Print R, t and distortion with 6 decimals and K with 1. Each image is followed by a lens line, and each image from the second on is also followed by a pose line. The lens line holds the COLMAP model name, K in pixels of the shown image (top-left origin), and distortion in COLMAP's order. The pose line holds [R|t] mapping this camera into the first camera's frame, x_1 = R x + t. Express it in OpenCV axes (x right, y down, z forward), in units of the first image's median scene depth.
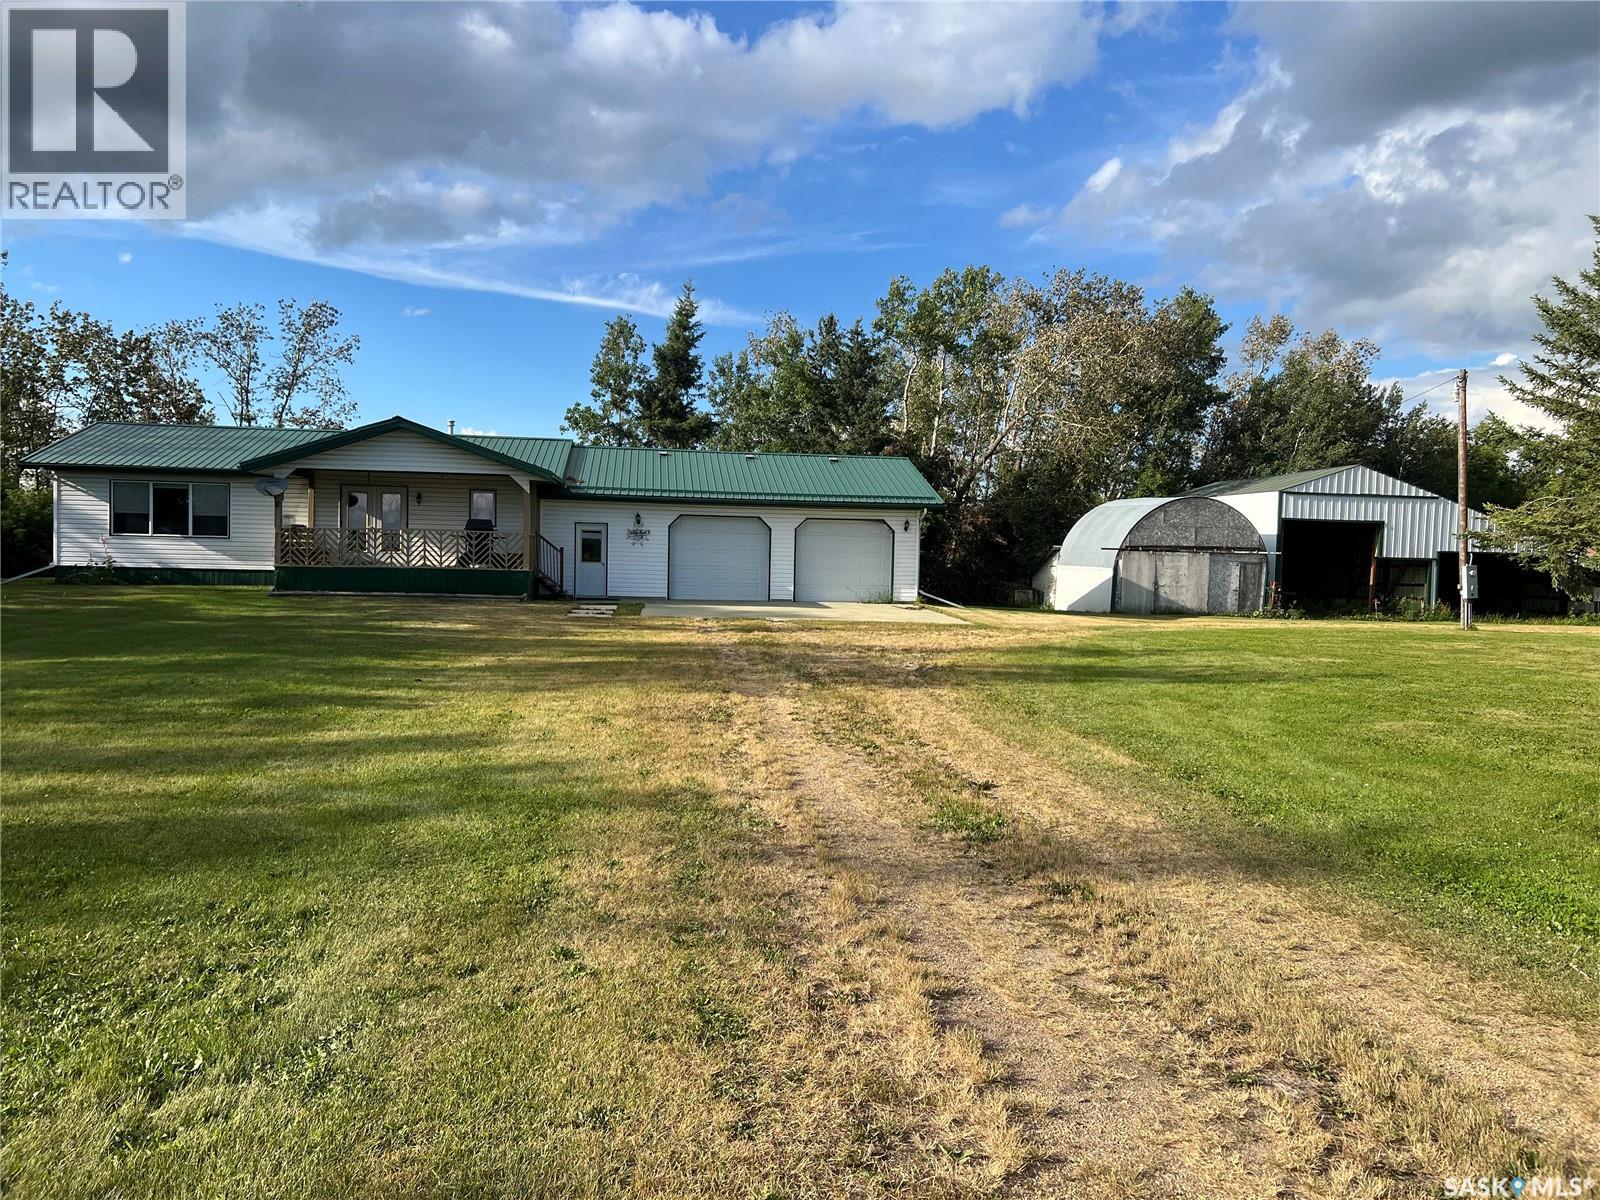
lens RADIAL K [[1111.4, 0, 800.0], [0, 1111.4, 600.0], [0, 0, 1]] dist [0.002553, 0.002225]
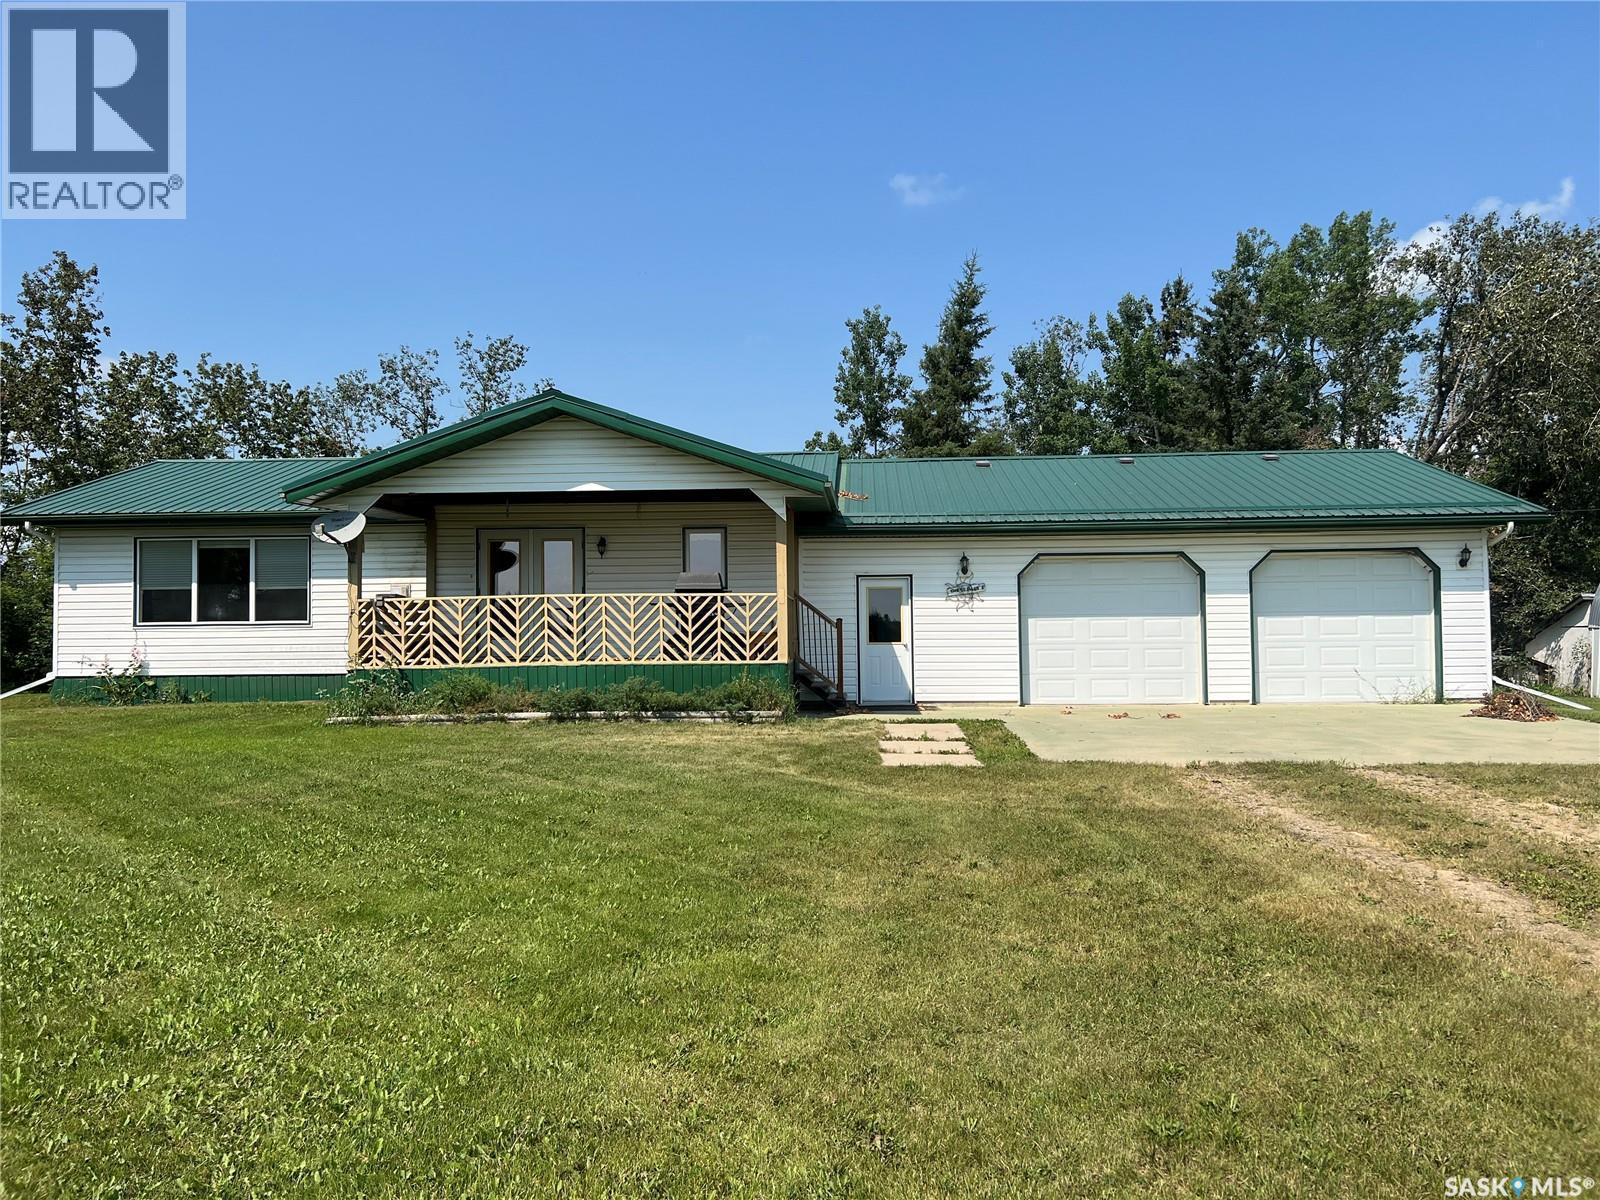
lens RADIAL K [[1111.4, 0, 800.0], [0, 1111.4, 600.0], [0, 0, 1]] dist [0.002553, 0.002225]
pose [[0.981706, -0.039841, -0.186189, -0.123501], [0.026347, 0.996881, -0.074396, -0.014760], [0.188573, 0.068129, 0.979693, 0.423394]]
